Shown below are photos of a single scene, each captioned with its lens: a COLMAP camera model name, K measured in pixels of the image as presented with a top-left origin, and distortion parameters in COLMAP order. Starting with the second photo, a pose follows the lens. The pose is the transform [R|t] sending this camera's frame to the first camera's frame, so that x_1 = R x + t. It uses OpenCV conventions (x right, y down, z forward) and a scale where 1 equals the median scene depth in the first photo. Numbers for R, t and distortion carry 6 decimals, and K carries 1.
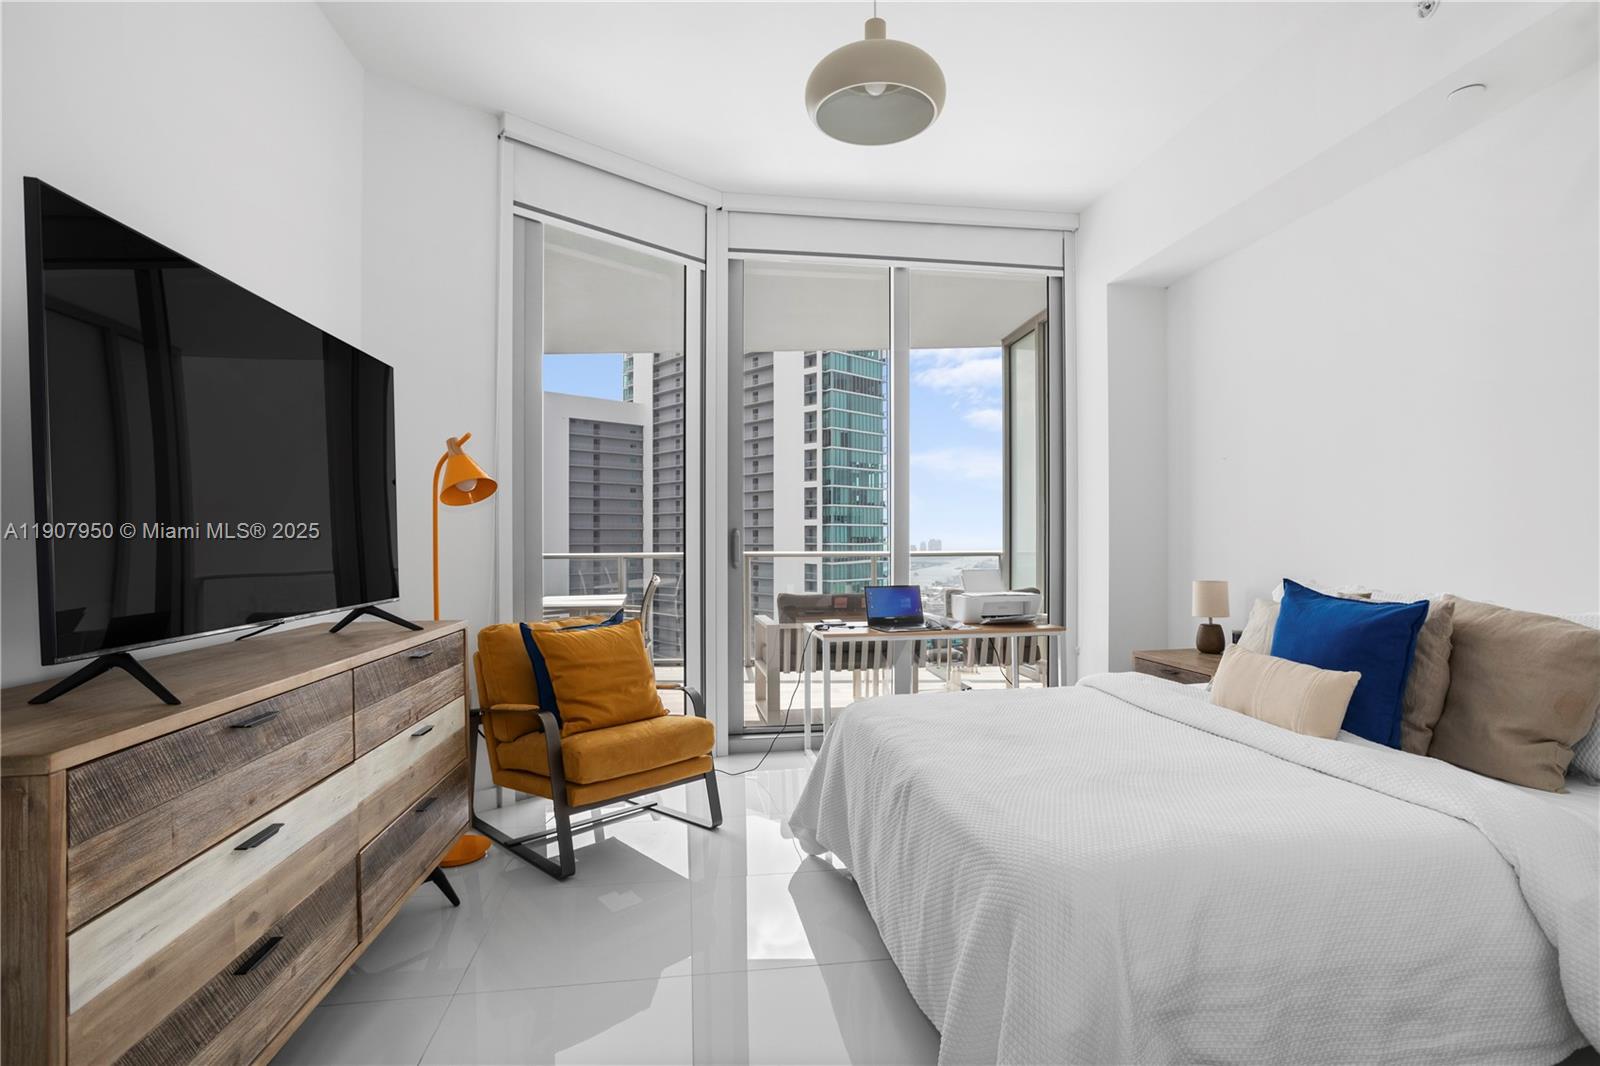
lens RADIAL K [[800.5, 0, 800.0], [0, 800.5, 533.0], [0, 0, 1]] dist [-0.062142, 0.038741]
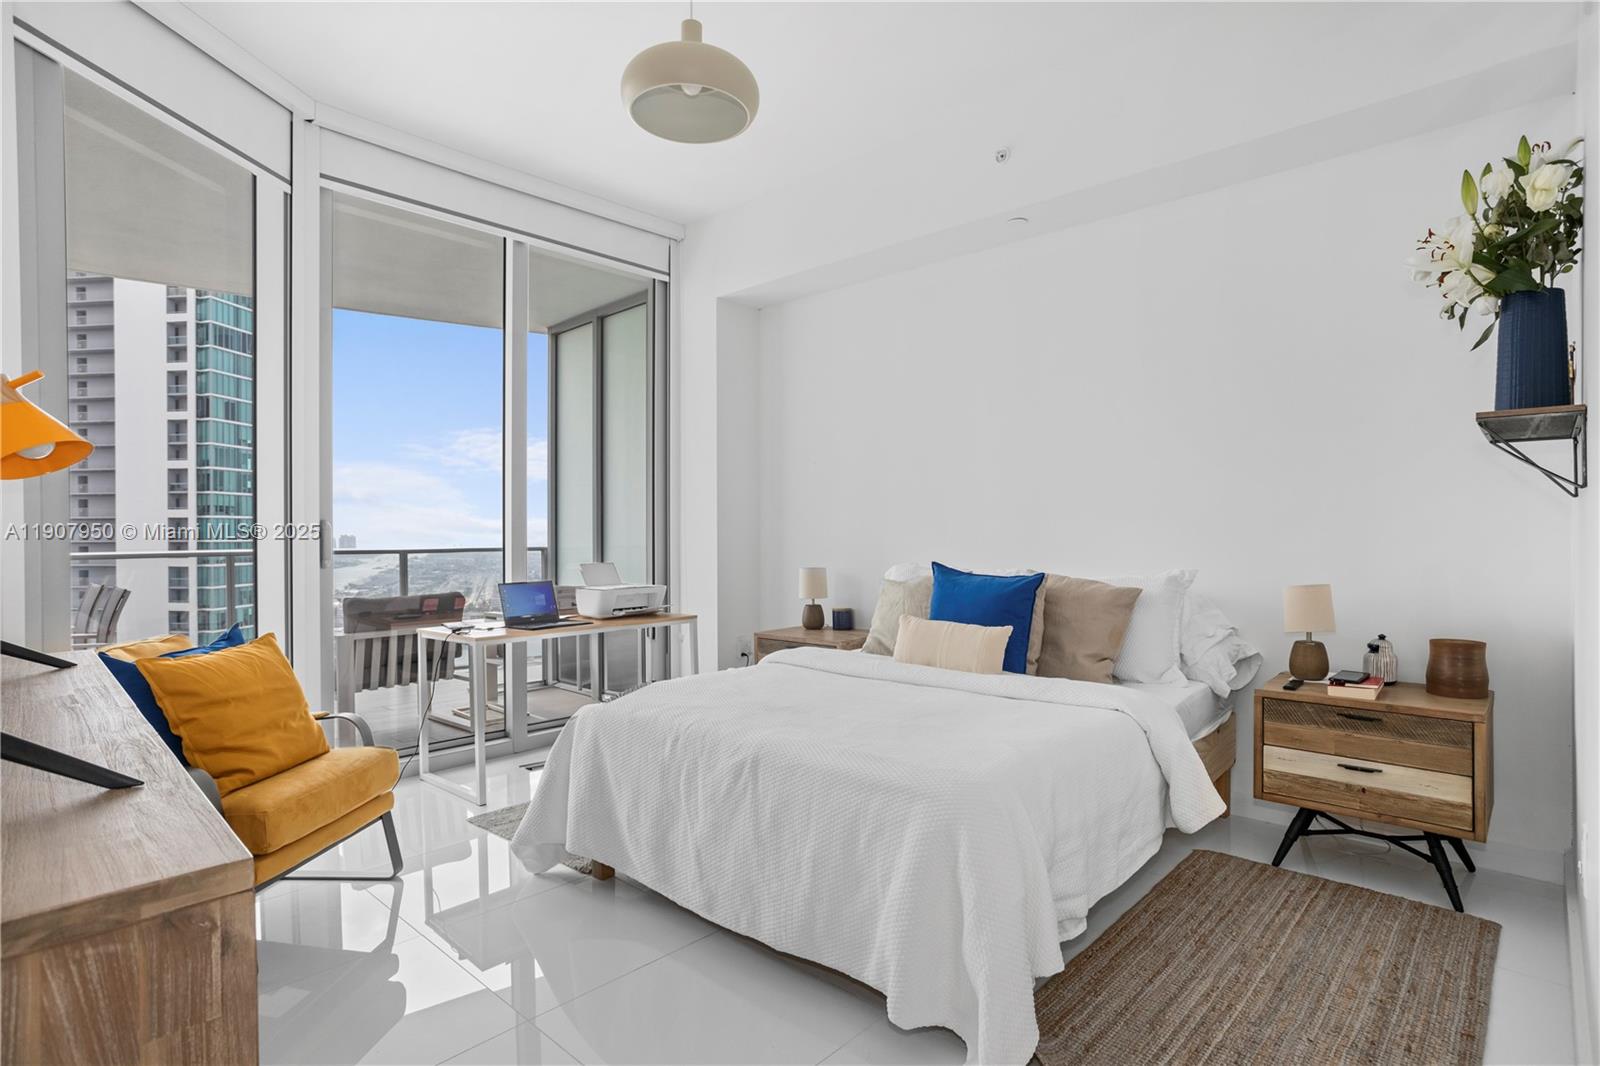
lens RADIAL K [[819.9, 0, 800.0], [0, 819.9, 533.0], [0, 0, 1]] dist [-0.005637, 0.001370]
pose [[0.783003, -0.002416, 0.622014, -0.207763], [-0.001609, 0.999981, 0.005909, 0.002033], [-0.622016, -0.005627, 0.782984, 0.039297]]
